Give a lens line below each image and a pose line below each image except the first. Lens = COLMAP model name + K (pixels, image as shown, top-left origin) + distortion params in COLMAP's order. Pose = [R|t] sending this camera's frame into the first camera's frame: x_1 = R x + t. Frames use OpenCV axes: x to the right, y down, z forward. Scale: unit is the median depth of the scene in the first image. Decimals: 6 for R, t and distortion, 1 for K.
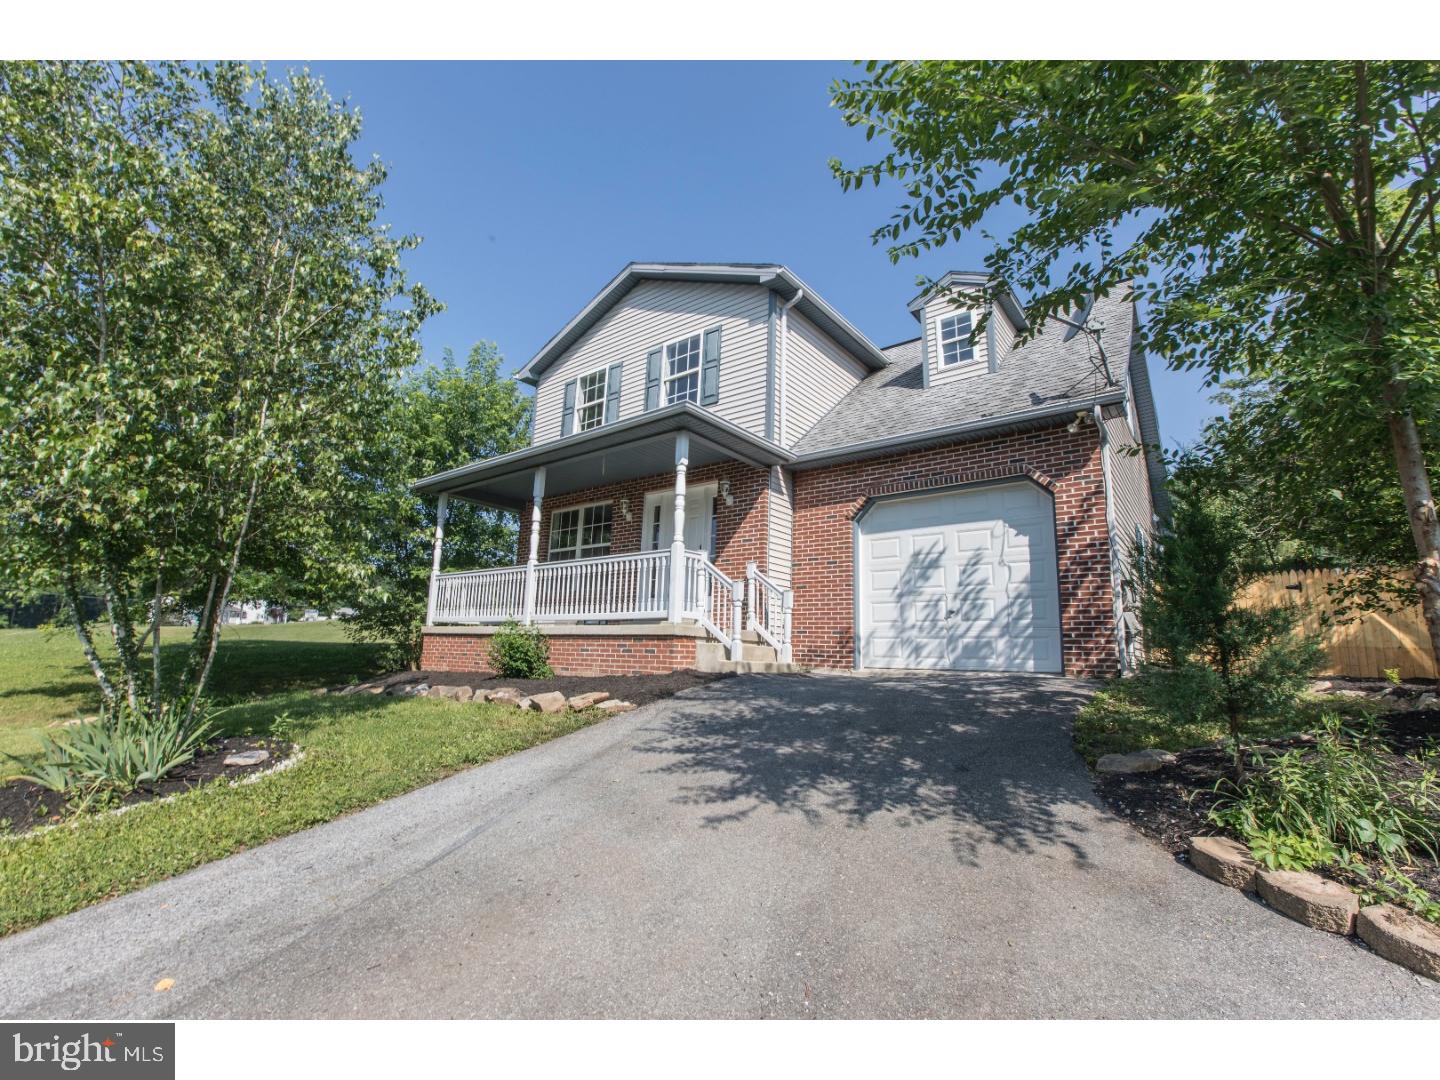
lens RADIAL K [[660.7, 0, 720.0], [0, 660.7, 540.0], [0, 0, 1]] dist [-0.065794, -0.000044]
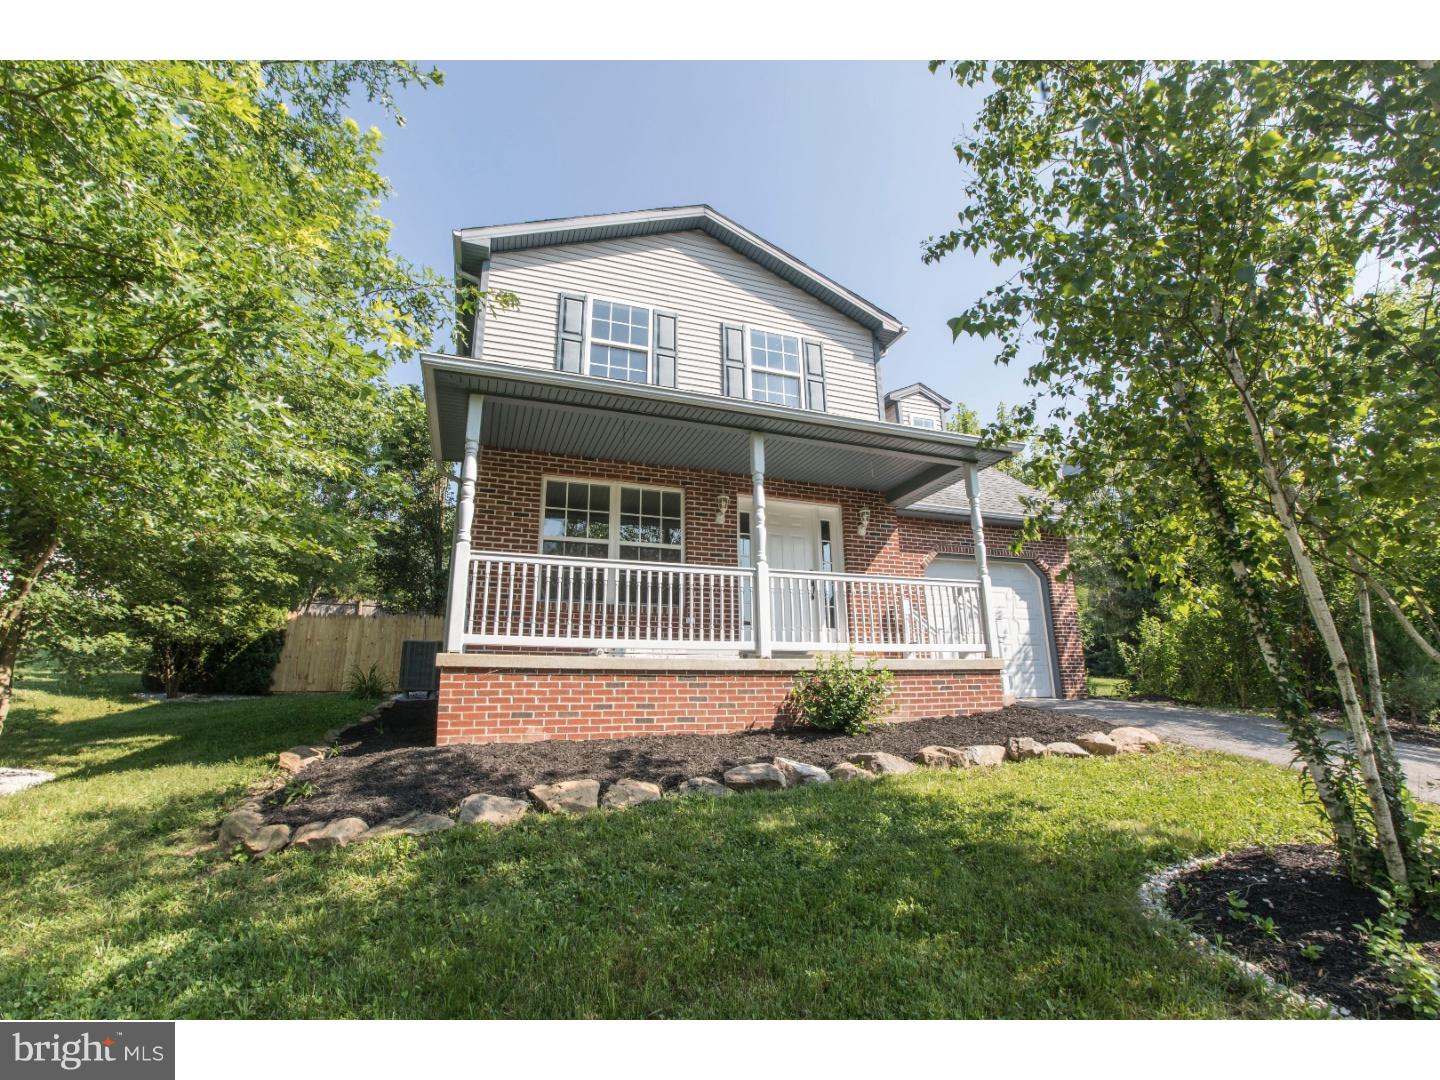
lens RADIAL K [[660.7, 0, 720.0], [0, 660.7, 540.0], [0, 0, 1]] dist [-0.065794, -0.000044]
pose [[0.519562, 0.173338, 0.836665, -0.761454], [-0.122845, 0.984187, -0.127615, 0.086466], [-0.845556, -0.036476, 0.532640, 0.566801]]
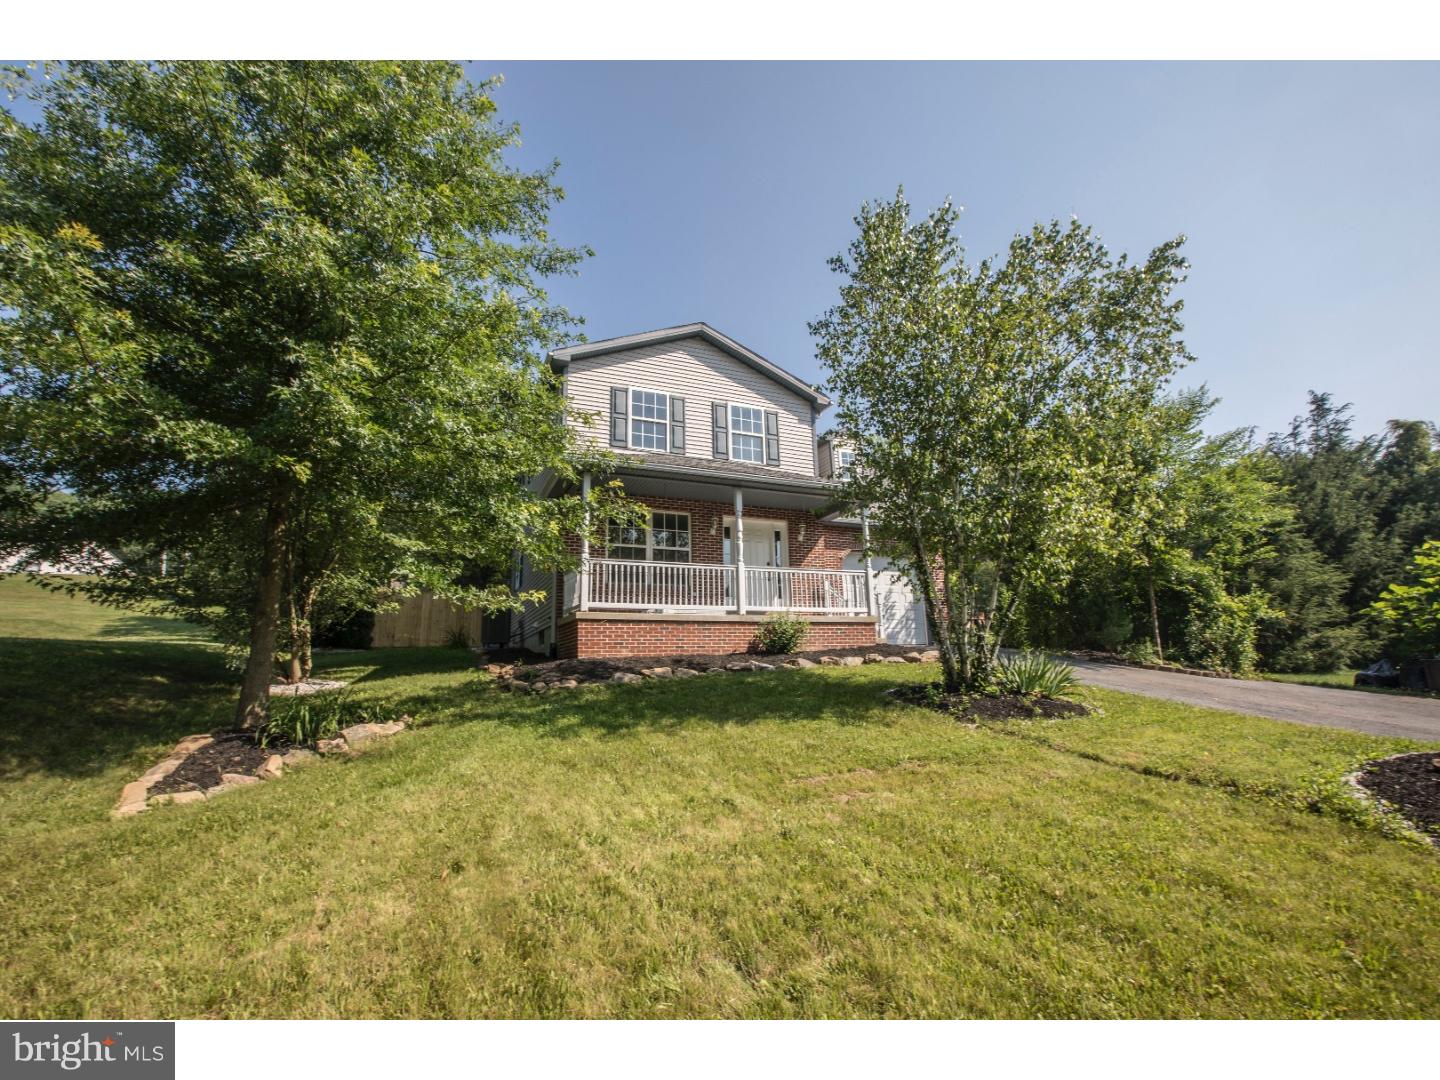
lens RADIAL K [[660.7, 0, 720.0], [0, 660.7, 540.0], [0, 0, 1]] dist [-0.065794, -0.000044]
pose [[0.466858, 0.137335, 0.873603, -1.195219], [-0.121868, 0.988434, -0.090260, 0.090953], [-0.875895, -0.064326, 0.478195, 0.371339]]
